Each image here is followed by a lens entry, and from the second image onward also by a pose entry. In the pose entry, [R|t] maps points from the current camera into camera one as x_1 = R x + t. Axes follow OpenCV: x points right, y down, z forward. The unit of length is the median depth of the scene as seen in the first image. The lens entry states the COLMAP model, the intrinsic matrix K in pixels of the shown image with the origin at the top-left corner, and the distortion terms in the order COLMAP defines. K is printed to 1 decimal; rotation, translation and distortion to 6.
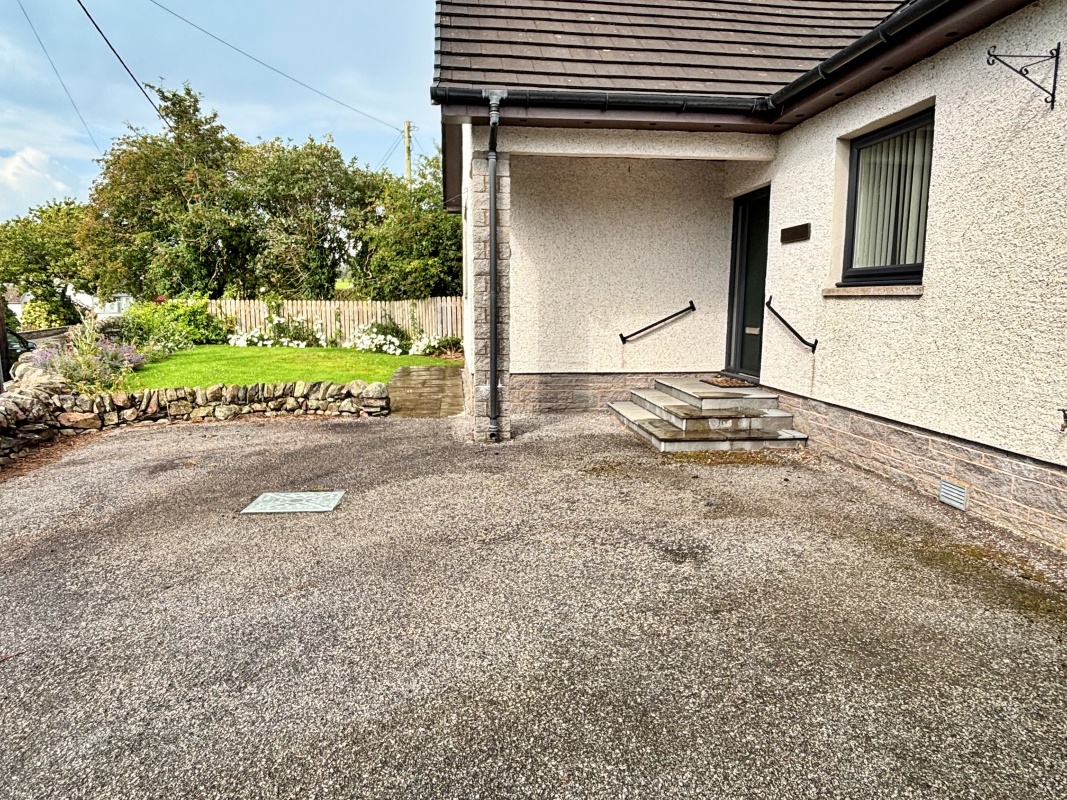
lens RADIAL K [[662.2, 0, 535.4], [0, 662.2, 403.7], [0, 0, 1]] dist [-0.000397, -0.000552]
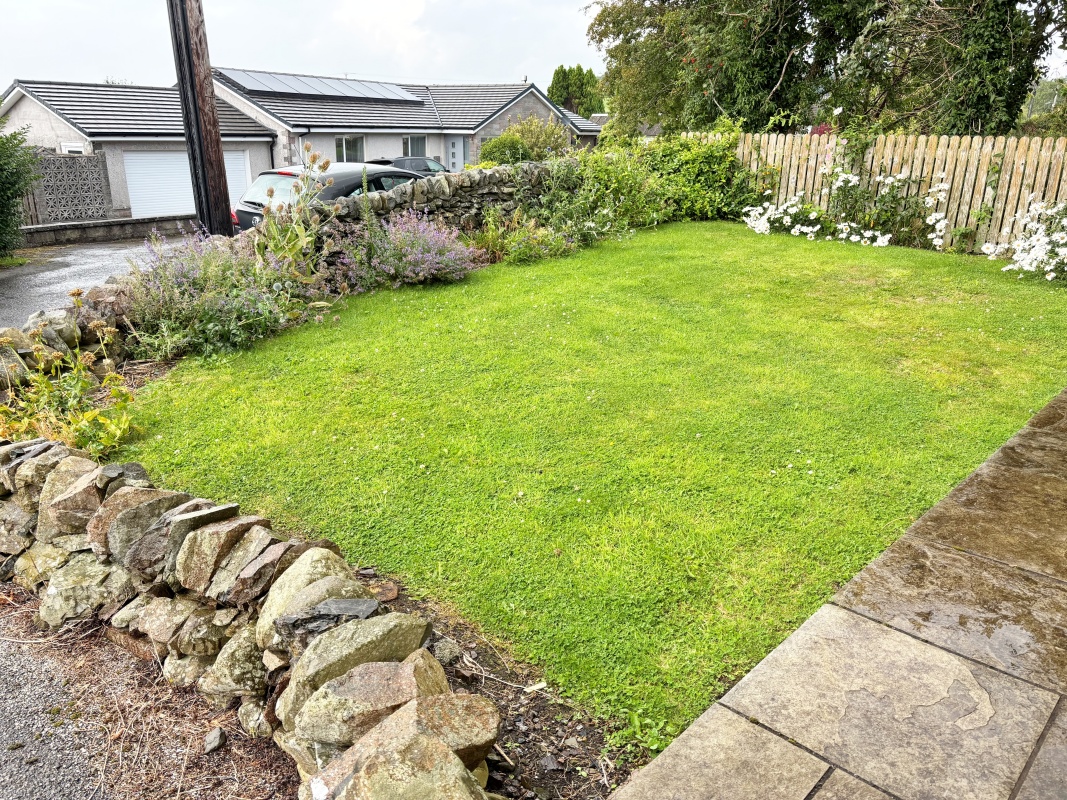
lens RADIAL K [[811.6, 0, 535.5], [0, 811.6, 403.8], [0, 0, 1]] dist [-0.009837, -0.003196]
pose [[0.631571, 0.246288, -0.735160, -0.076688], [-0.118401, 0.967721, 0.222481, -0.077192], [0.766224, -0.053469, 0.640345, 0.479952]]
